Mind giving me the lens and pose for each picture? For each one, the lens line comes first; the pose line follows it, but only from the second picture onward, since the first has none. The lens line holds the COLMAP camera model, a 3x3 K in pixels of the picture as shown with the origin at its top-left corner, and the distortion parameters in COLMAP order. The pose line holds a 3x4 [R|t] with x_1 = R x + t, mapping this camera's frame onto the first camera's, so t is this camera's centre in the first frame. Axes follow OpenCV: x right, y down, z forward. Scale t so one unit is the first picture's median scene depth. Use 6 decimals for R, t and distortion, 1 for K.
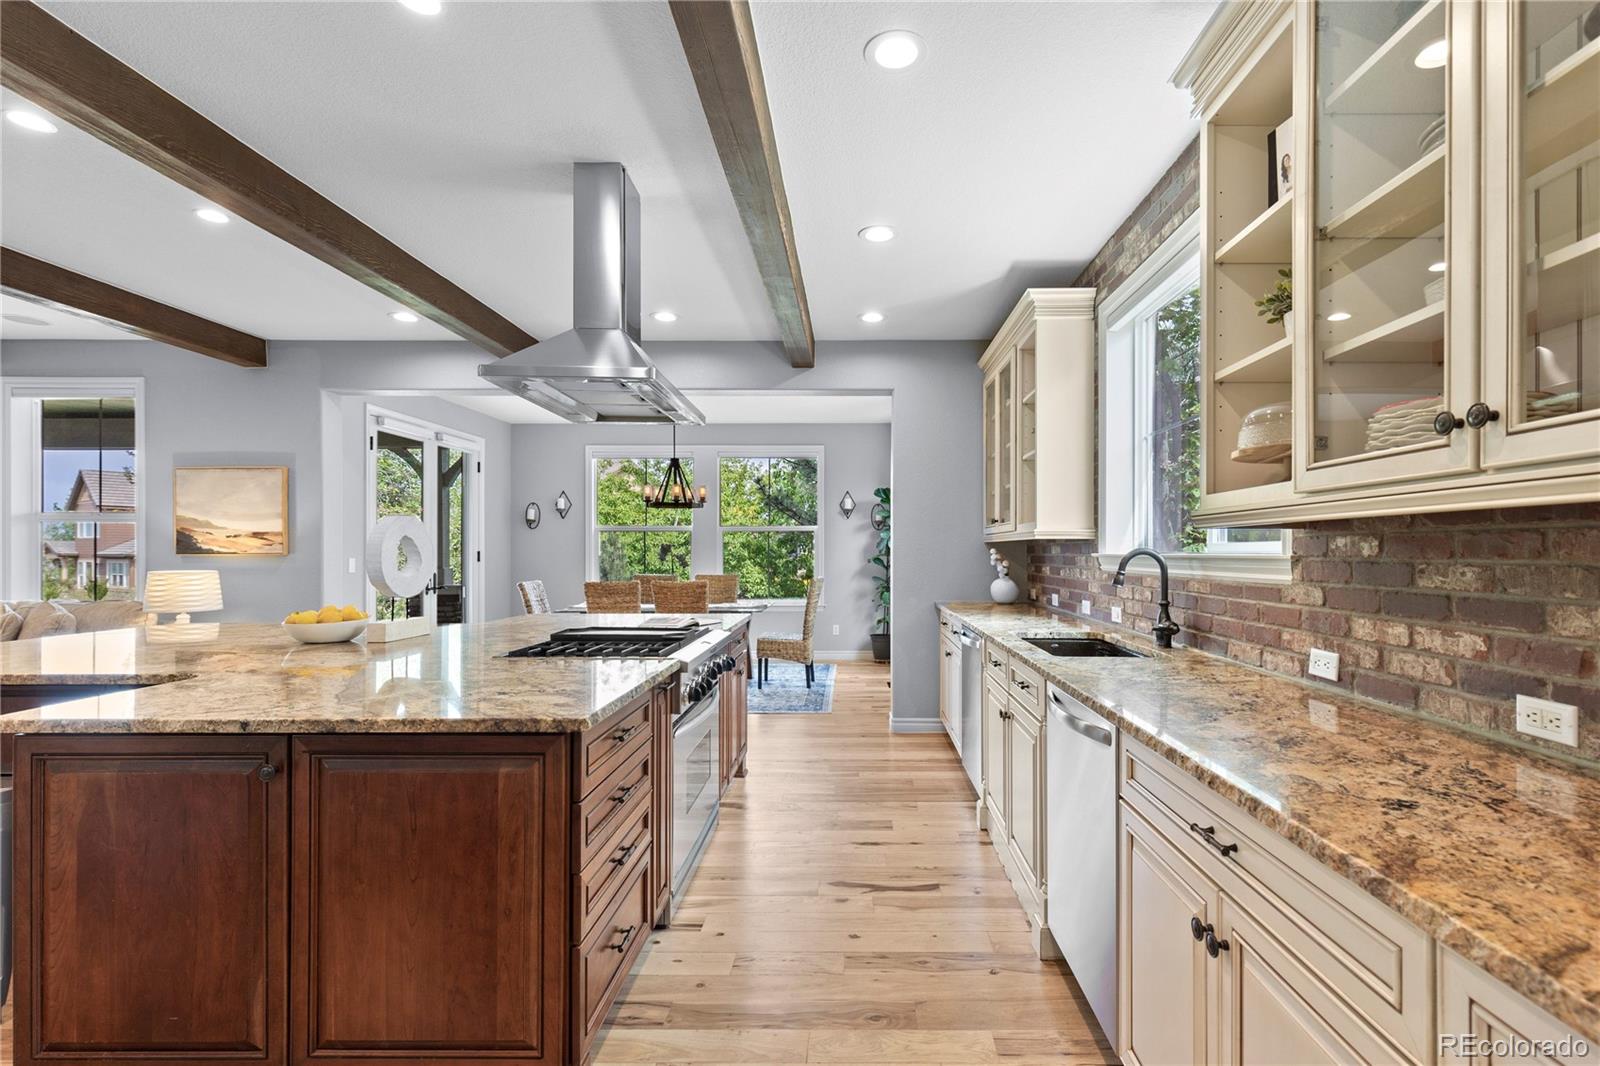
lens RADIAL K [[730.2, 0, 848.4], [0, 730.2, 551.1], [0, 0, 1]] dist [-0.001160, -0.000331]
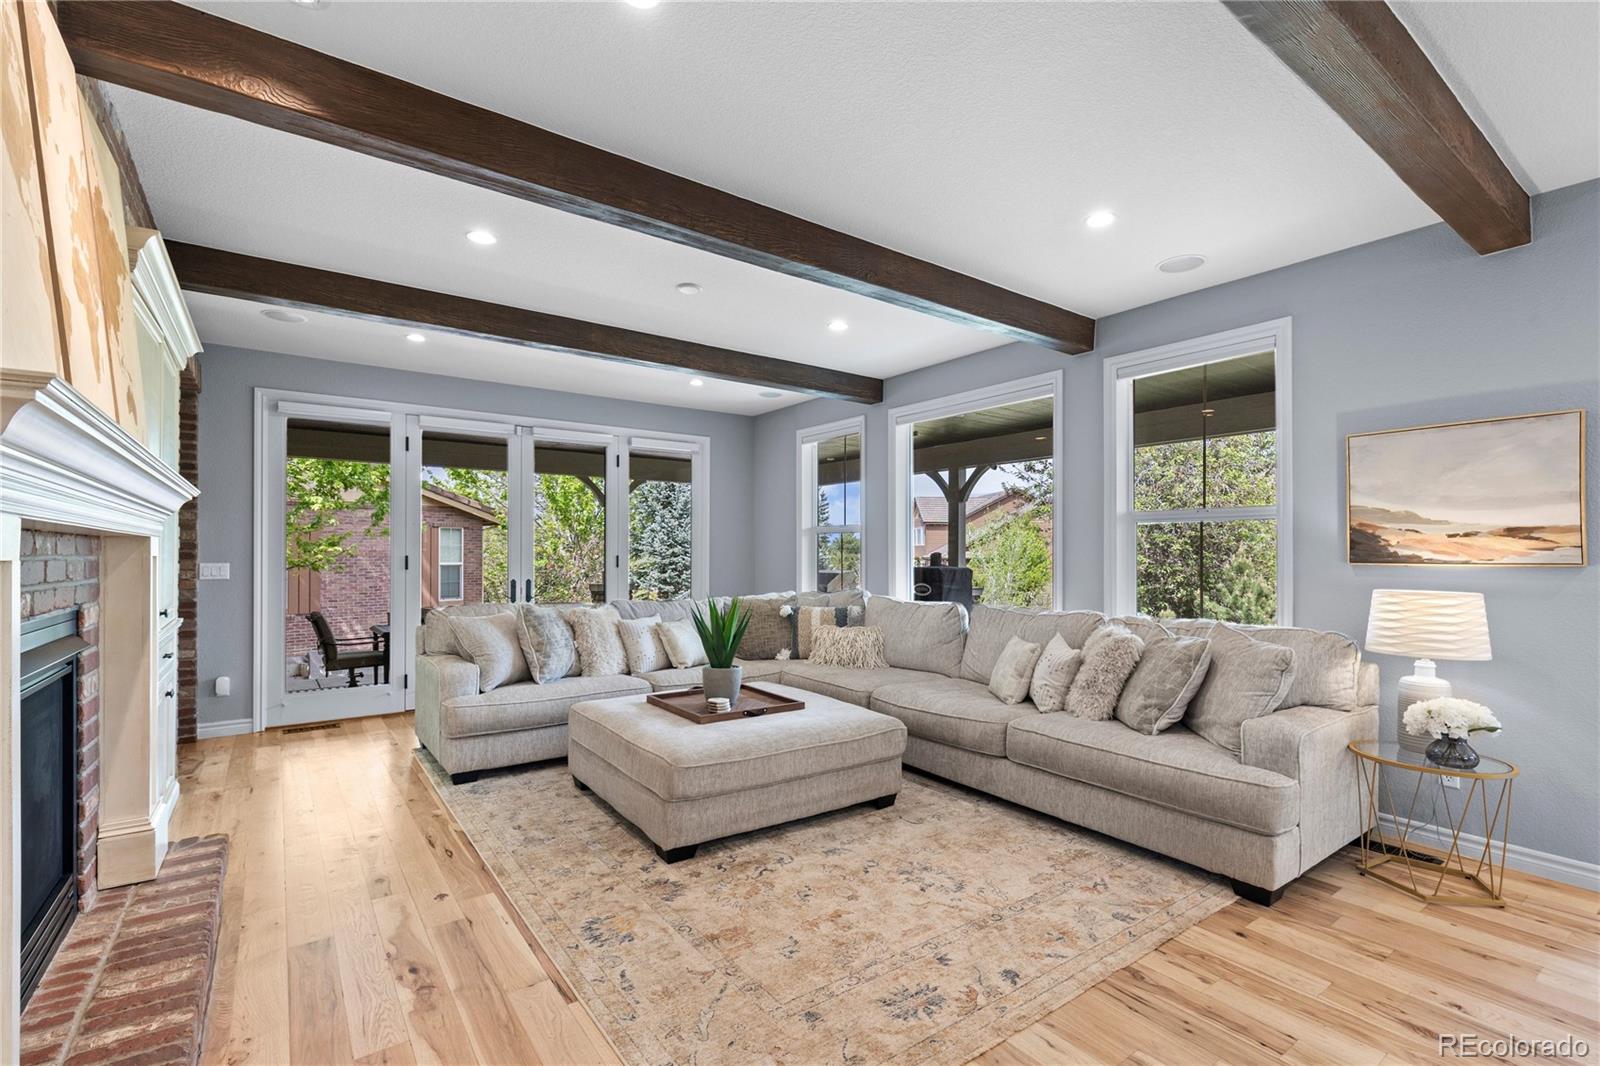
lens RADIAL K [[721.1, 0, 803.2], [0, 721.1, 548.8], [0, 0, 1]] dist [0.000798, -0.000114]
pose [[0.598247, -0.002992, -0.801306, -0.850750], [-0.001105, 0.999989, -0.004559, -0.006755], [0.801311, 0.003613, 0.598237, 0.242298]]
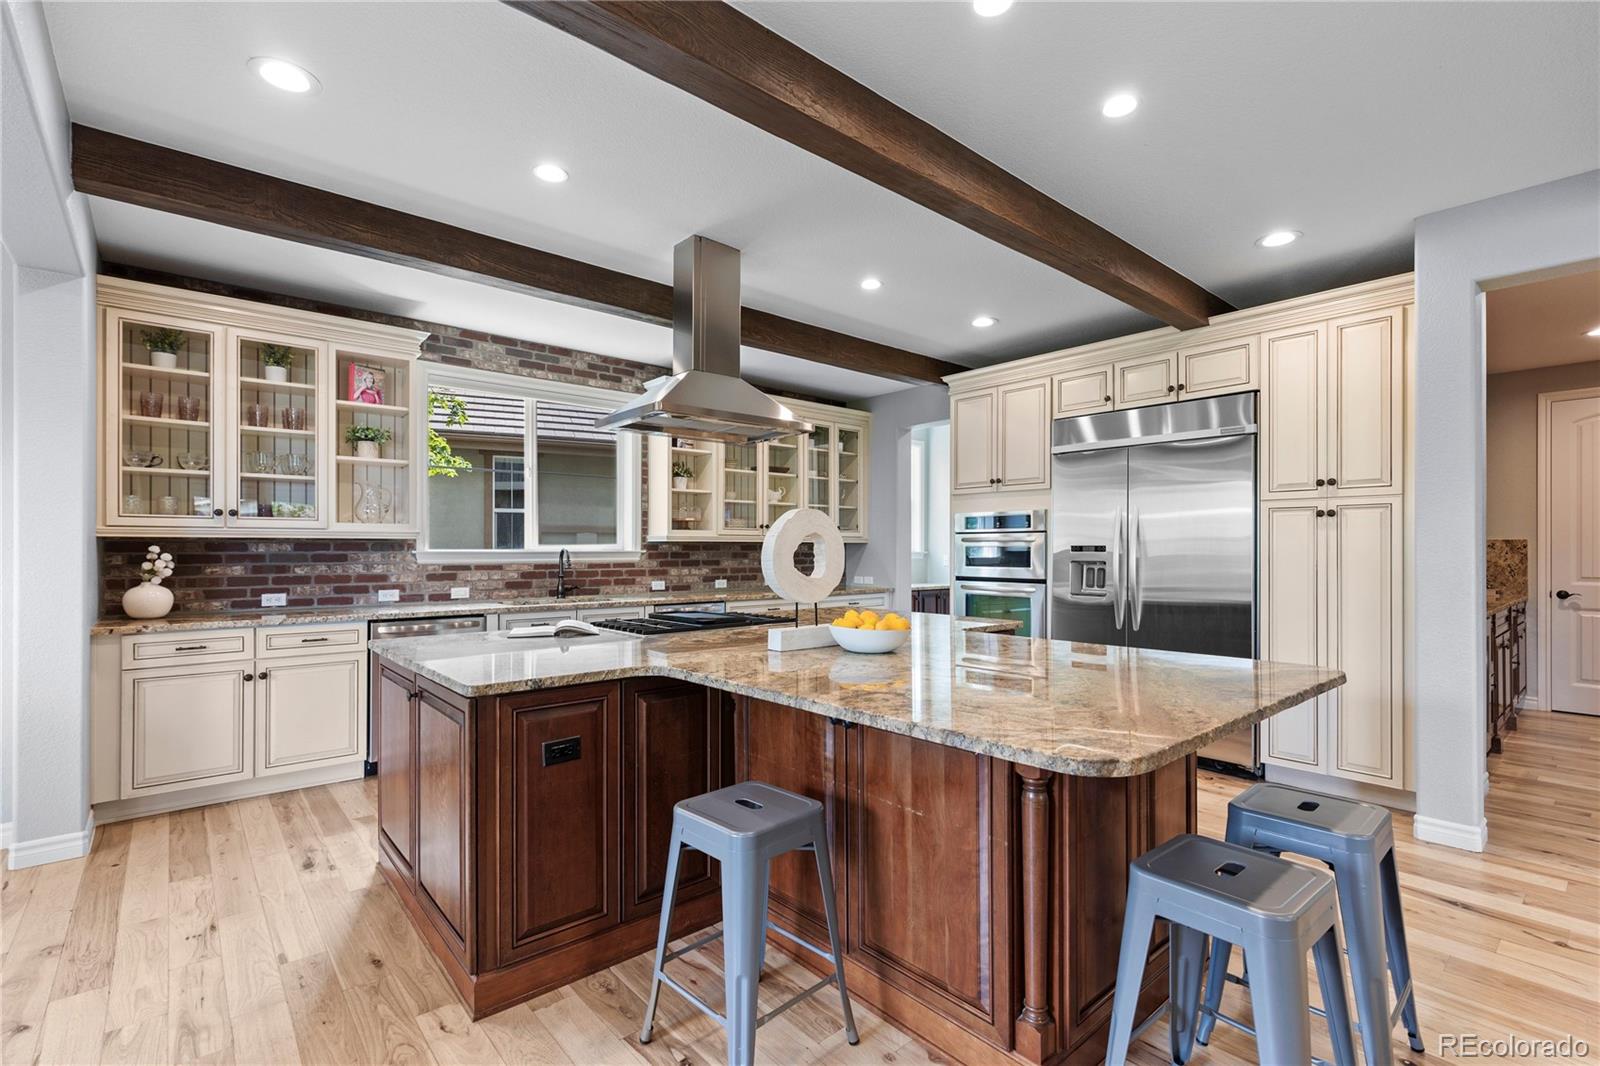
lens RADIAL K [[721.1, 0, 803.2], [0, 721.1, 548.8], [0, 0, 1]] dist [0.000798, -0.000114]
pose [[-0.664075, -0.002388, 0.747662, -0.941505], [-0.003136, 0.999995, 0.000409, -0.002170], [-0.747660, -0.002073, -0.664079, 1.178692]]
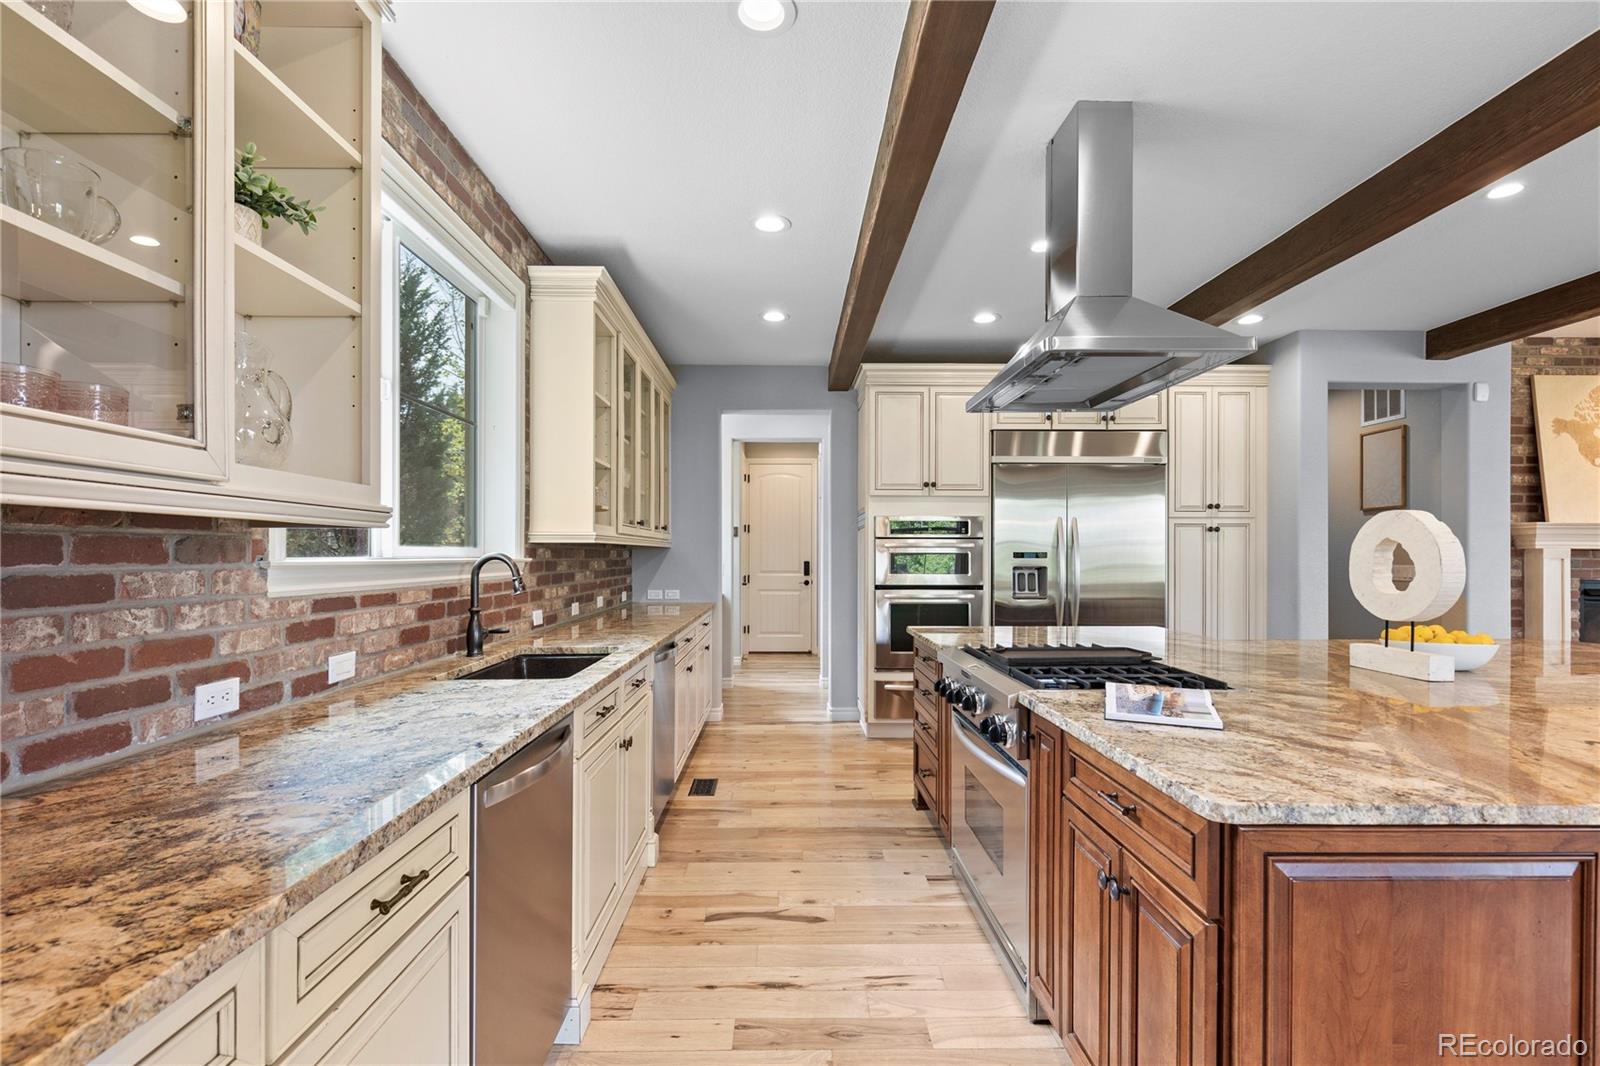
lens RADIAL K [[717.6, 0, 799.7], [0, 717.6, 555.1], [0, 0, 1]] dist [0.001898, 0.000210]
pose [[-0.999692, -0.003904, -0.024490, 0.019354], [-0.003885, 0.999992, -0.000842, -0.000892], [0.024493, -0.000746, -0.999700, 1.285835]]
